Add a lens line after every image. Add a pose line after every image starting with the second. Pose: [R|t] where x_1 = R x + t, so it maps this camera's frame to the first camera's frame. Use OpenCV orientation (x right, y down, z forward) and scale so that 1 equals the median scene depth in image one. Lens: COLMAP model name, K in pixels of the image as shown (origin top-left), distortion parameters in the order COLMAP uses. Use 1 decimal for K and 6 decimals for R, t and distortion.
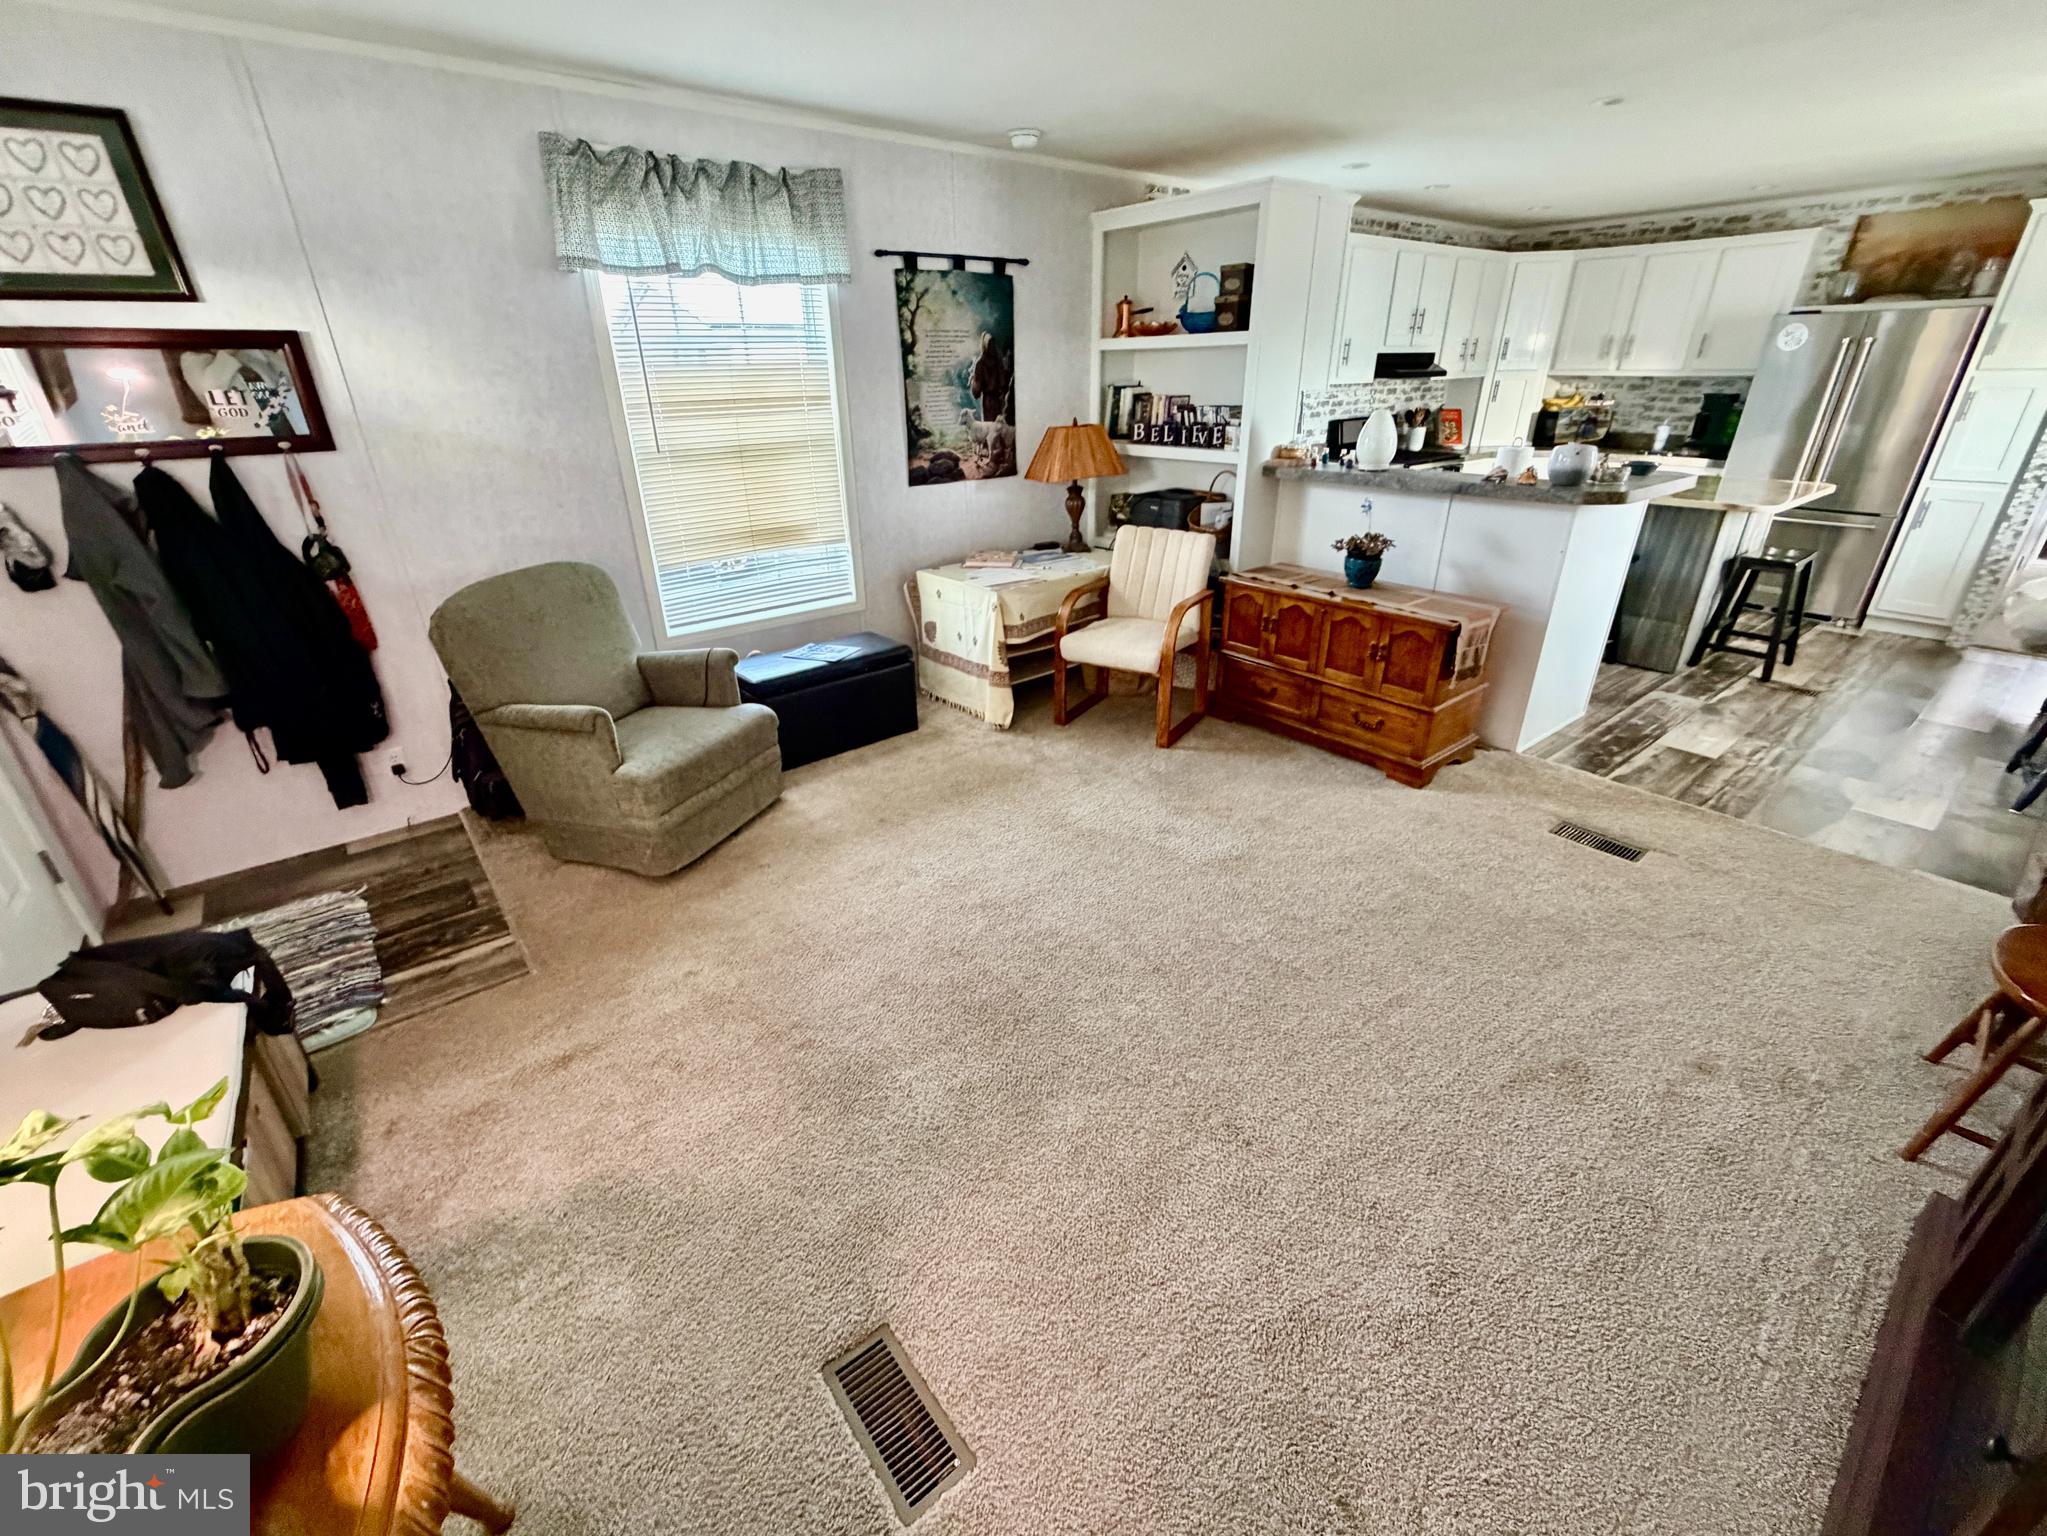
lens RADIAL K [[859.3, 0, 1020.4], [0, 859.3, 764.8], [0, 0, 1]] dist [0.003956, -0.000279]
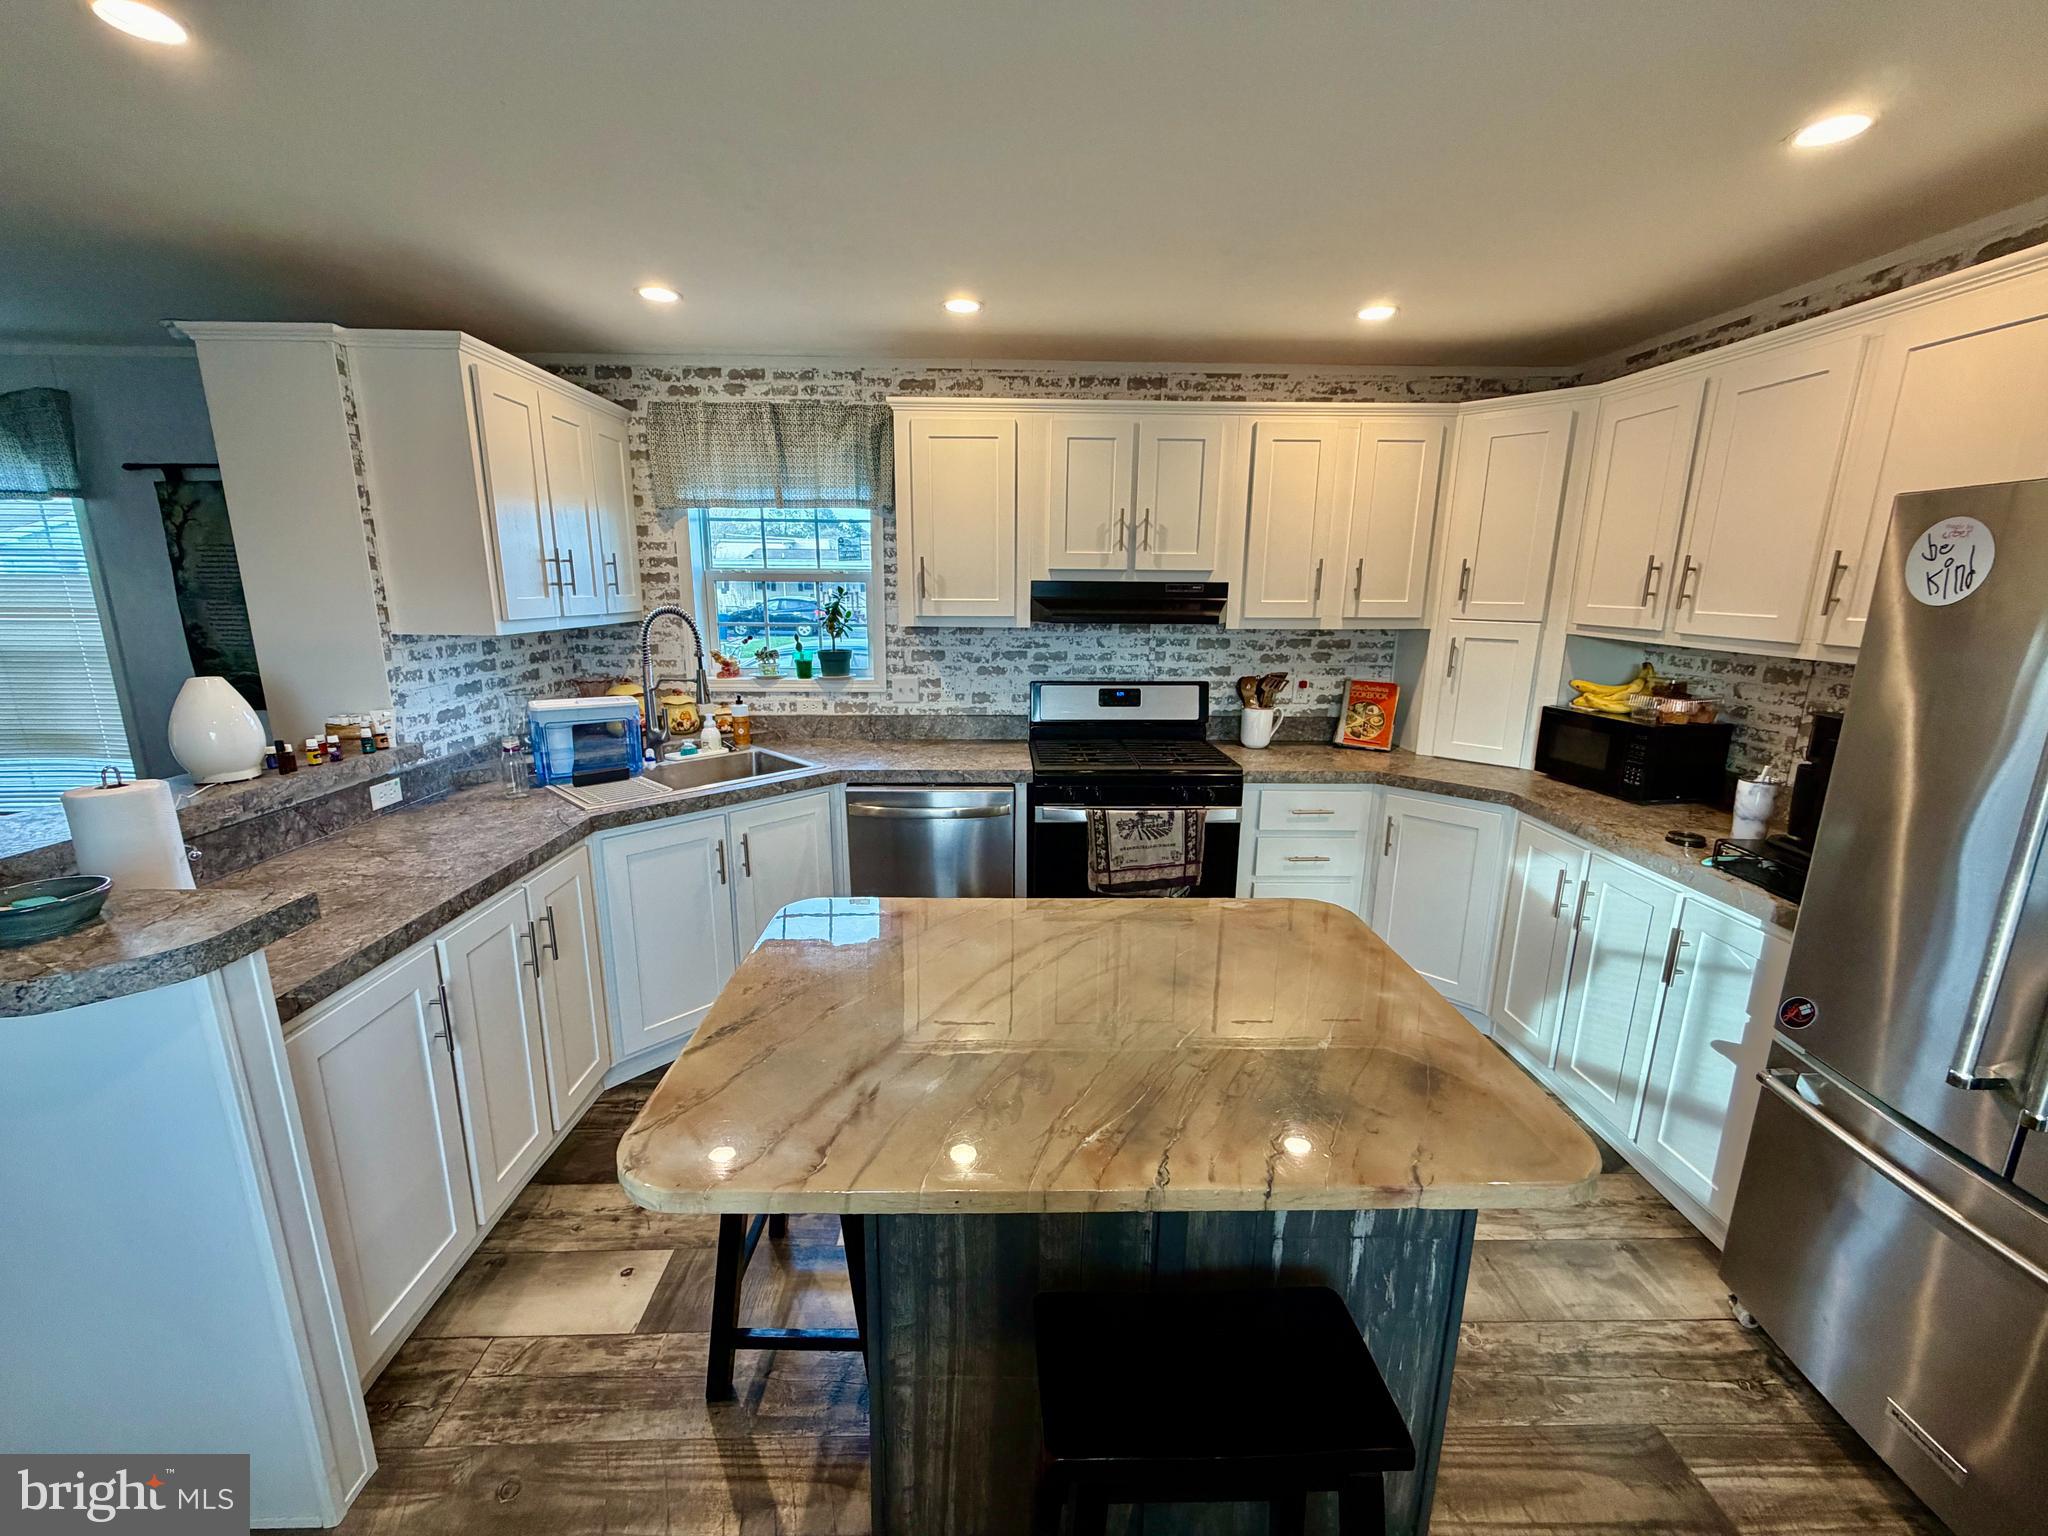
lens RADIAL K [[818.2, 0, 1017.9], [0, 818.2, 768.6], [0, 0, 1]] dist [0.000581, -0.000003]
pose [[0.792846, 0.156884, -0.588883, 1.040433], [-0.274753, 0.954538, -0.115618, -0.401551], [0.543973, 0.253465, 0.799906, 0.807962]]
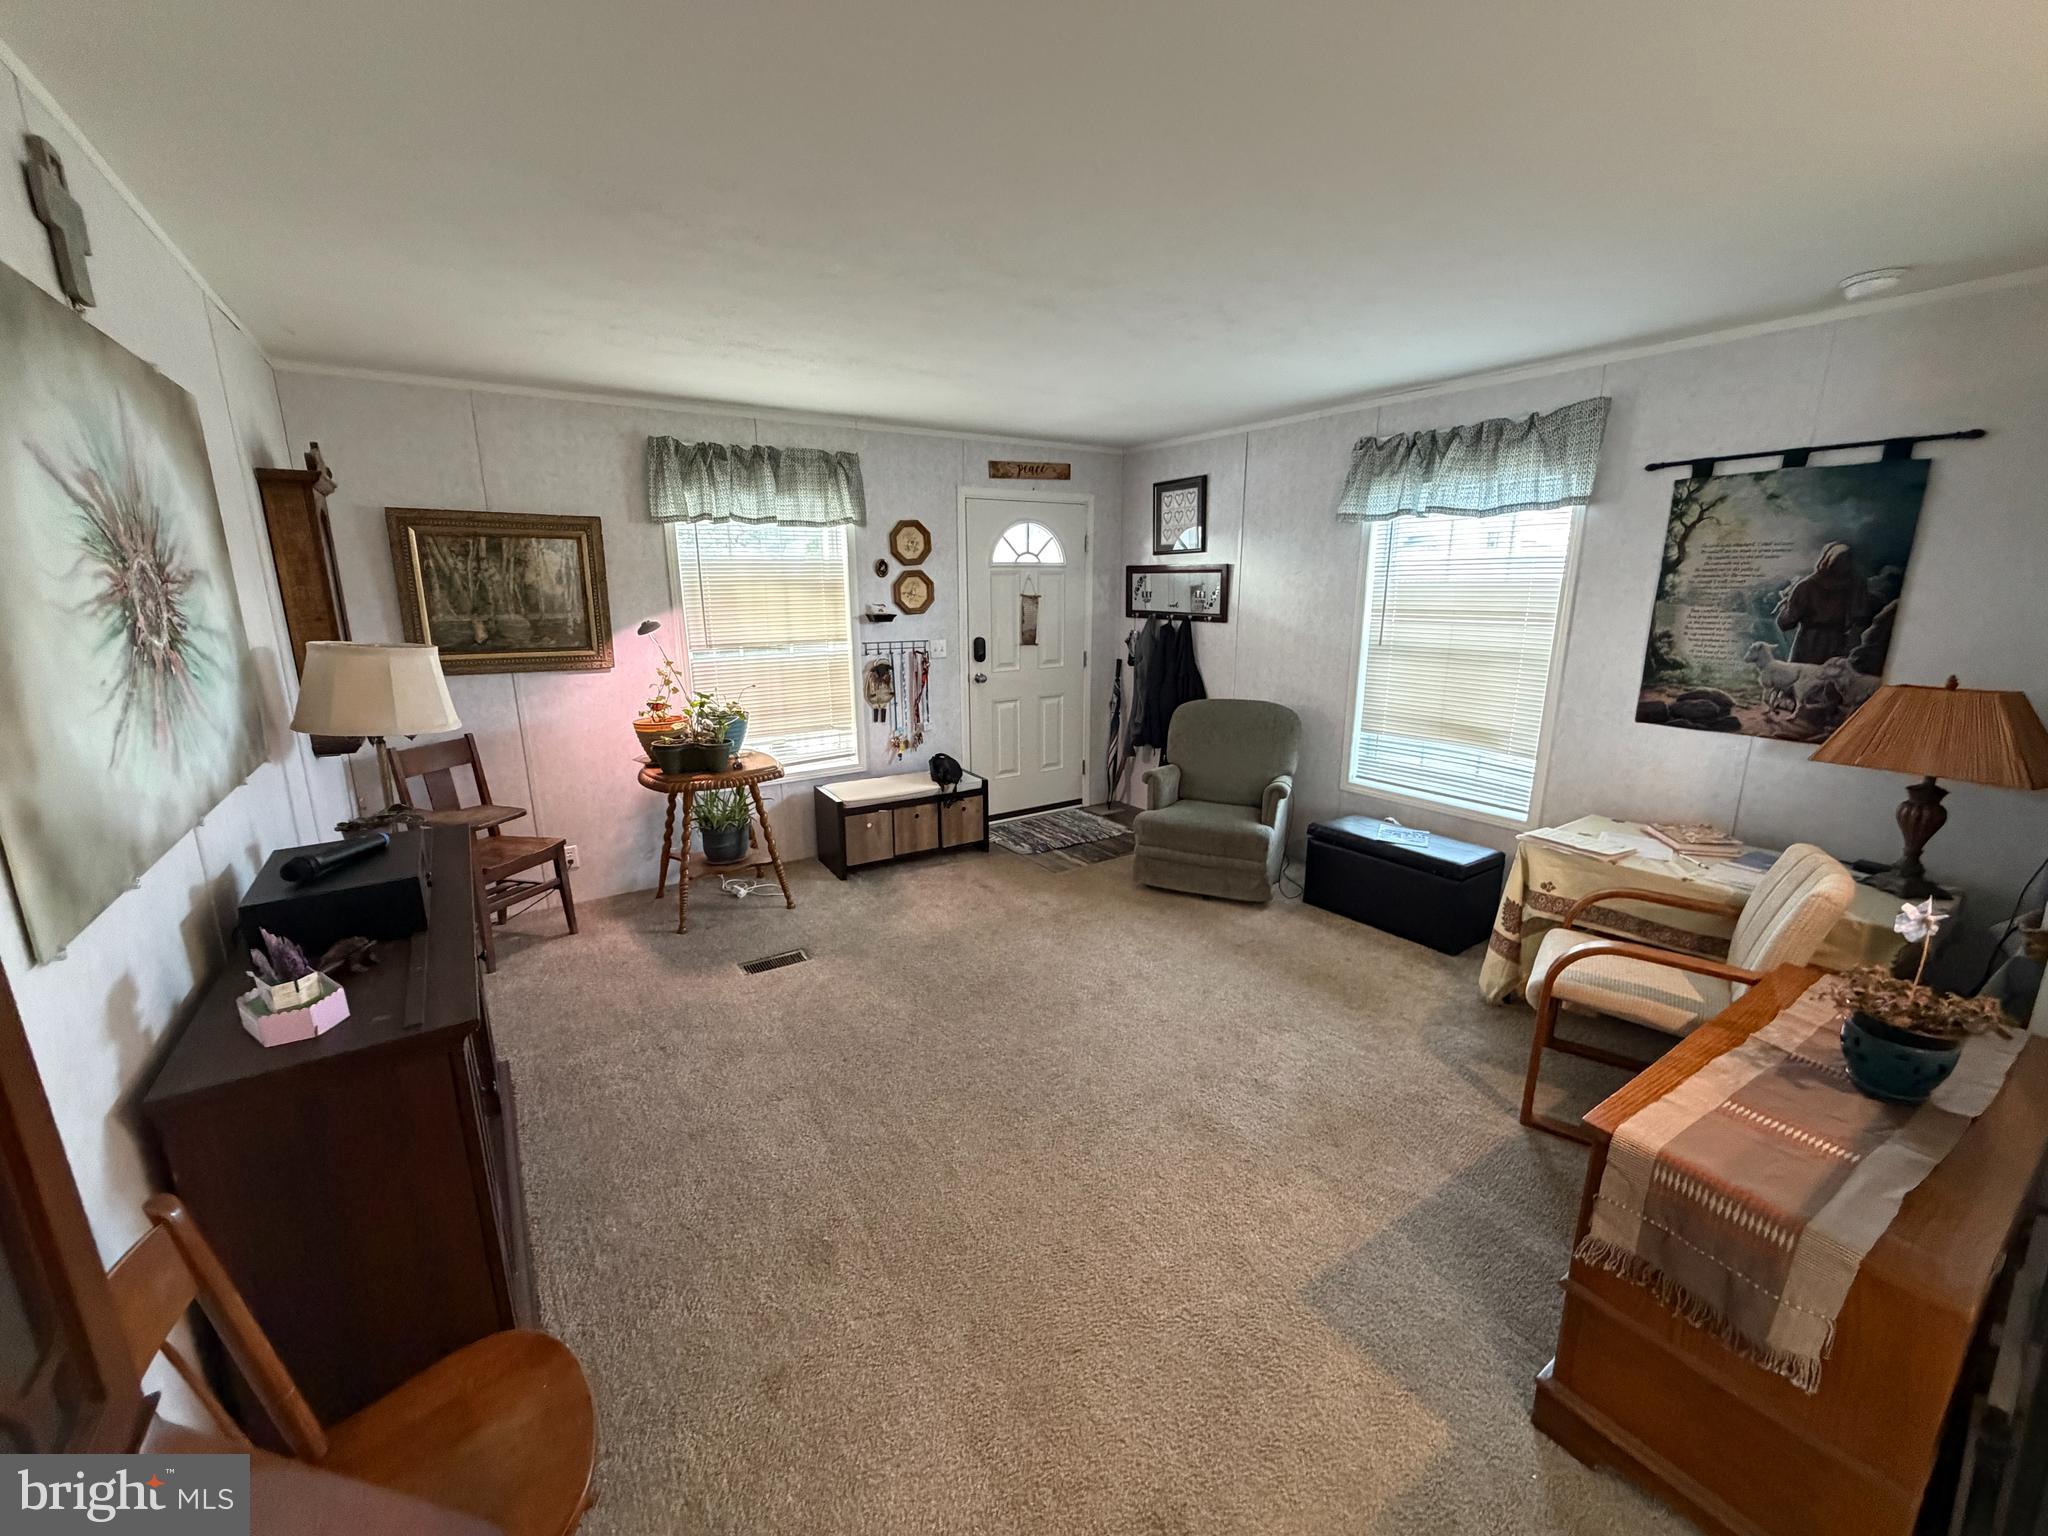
lens RADIAL K [[818.2, 0, 1017.9], [0, 818.2, 768.6], [0, 0, 1]] dist [0.000581, -0.000003]
pose [[-0.095512, 0.239198, -0.966262, 0.705952], [-0.412104, 0.874105, 0.257120, -0.244333], [0.906117, 0.422758, 0.015086, 0.474268]]
